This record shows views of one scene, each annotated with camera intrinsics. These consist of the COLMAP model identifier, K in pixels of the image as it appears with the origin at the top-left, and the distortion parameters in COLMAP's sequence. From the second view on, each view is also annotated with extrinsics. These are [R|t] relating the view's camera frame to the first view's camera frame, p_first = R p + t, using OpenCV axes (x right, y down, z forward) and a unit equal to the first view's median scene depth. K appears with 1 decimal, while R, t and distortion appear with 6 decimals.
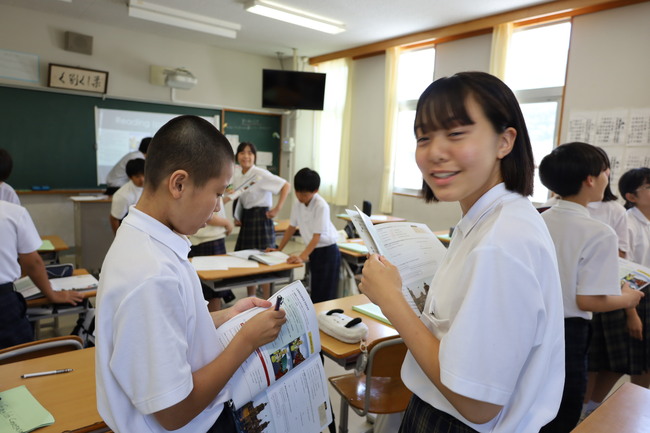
lens RADIAL K [[458.0, 0, 325.1], [0, 458.0, 227.5], [0, 0, 1]] dist [0.006057, -0.033757]
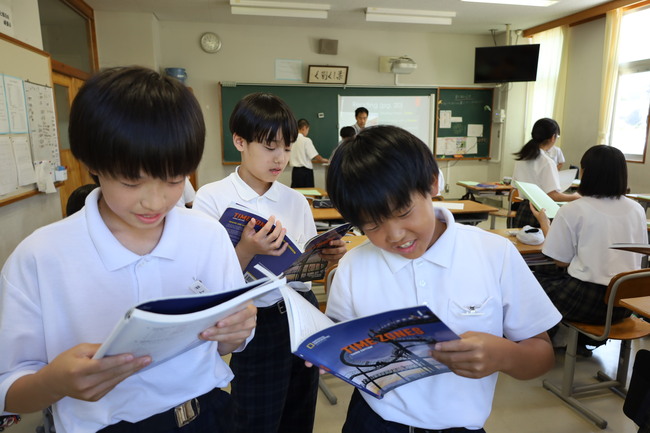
lens RADIAL K [[455.9, 0, 325.6], [0, 455.9, 232.3], [0, 0, 1]] dist [-0.035853, -0.001970]
pose [[0.898265, 0.043901, -0.437257, 0.031581], [-0.019054, 0.997953, 0.061052, 0.034181], [0.439042, -0.046509, 0.897262, -0.141391]]
